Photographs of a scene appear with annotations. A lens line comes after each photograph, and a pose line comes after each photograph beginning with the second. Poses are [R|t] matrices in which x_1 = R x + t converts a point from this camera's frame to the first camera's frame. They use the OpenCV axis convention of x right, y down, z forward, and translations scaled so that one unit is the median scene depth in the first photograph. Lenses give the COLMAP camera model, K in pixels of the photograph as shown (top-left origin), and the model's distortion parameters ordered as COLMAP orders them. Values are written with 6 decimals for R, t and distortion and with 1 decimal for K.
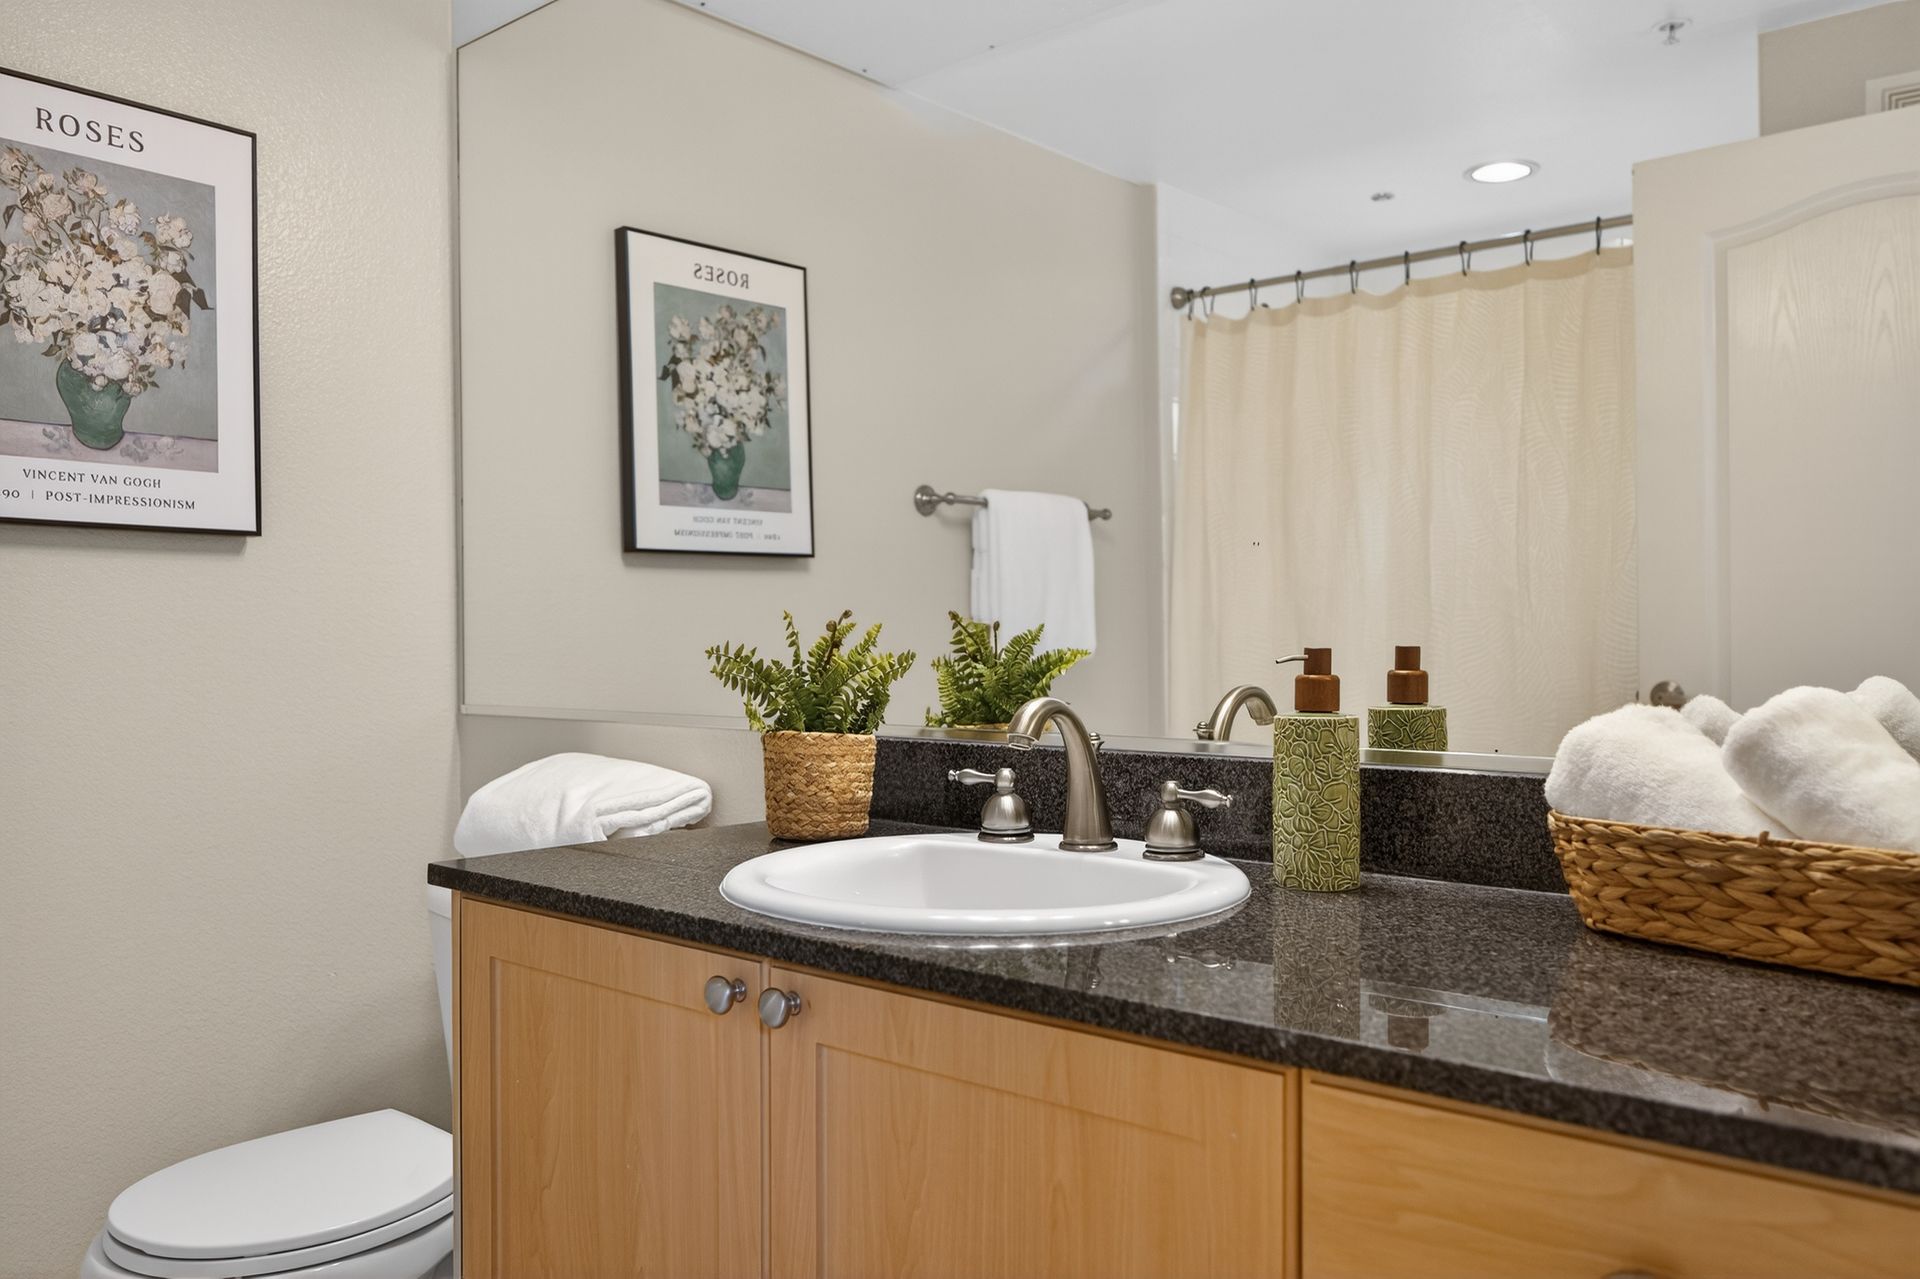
lens RADIAL K [[1472.3, 0, 959.2], [0, 1472.3, 668.1], [0, 0, 1]] dist [-0.064716, 0.088019]
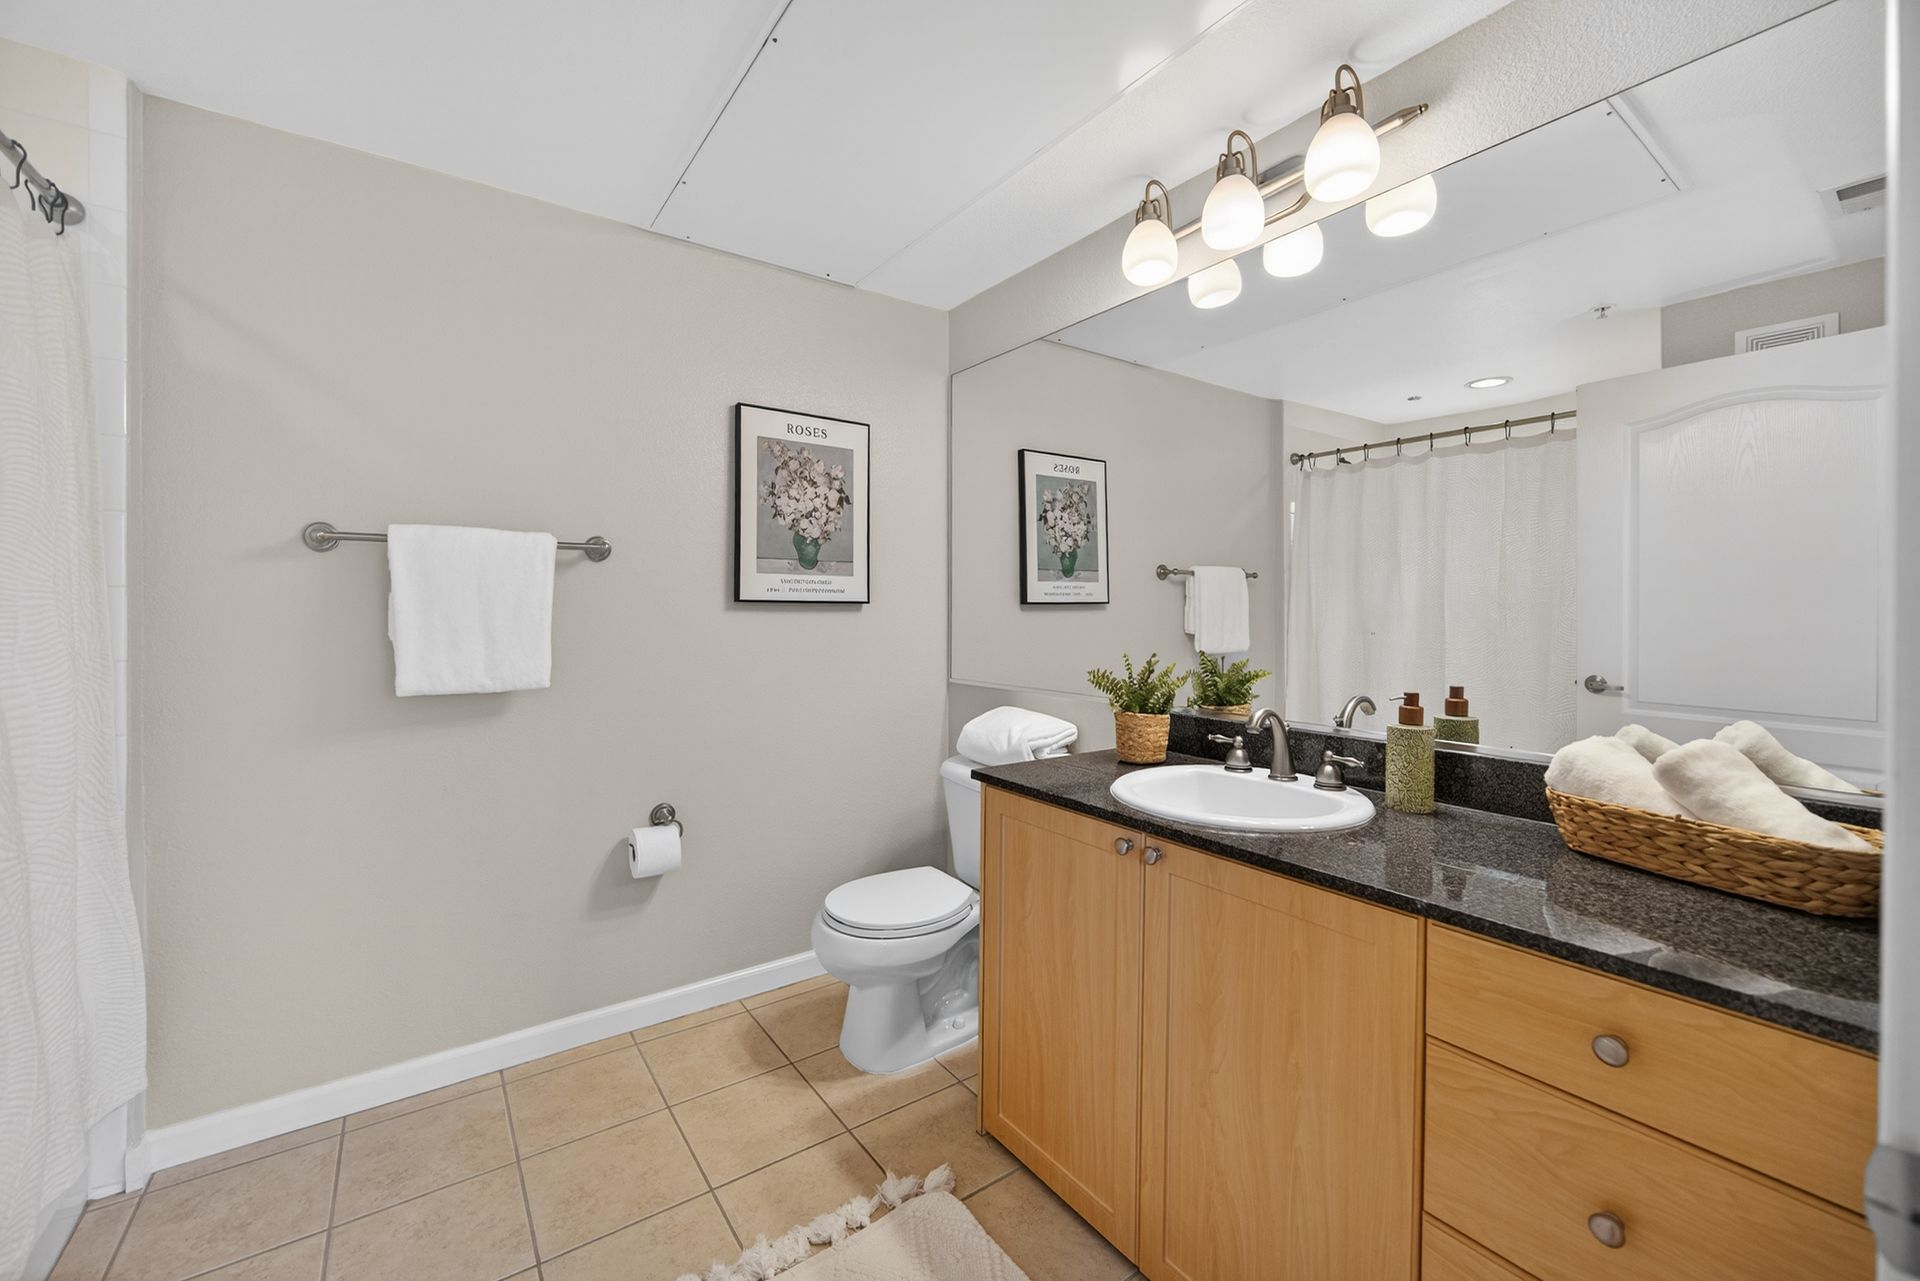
lens RADIAL K [[757.3, 0, 965.4], [0, 757.3, 626.7], [0, 0, 1]] dist [-0.027402, 0.012127]
pose [[0.971427, 0.009789, -0.237139, -0.084234], [-0.011172, 0.999928, -0.004489, -0.070909], [0.237077, 0.007011, 0.971465, -0.121799]]
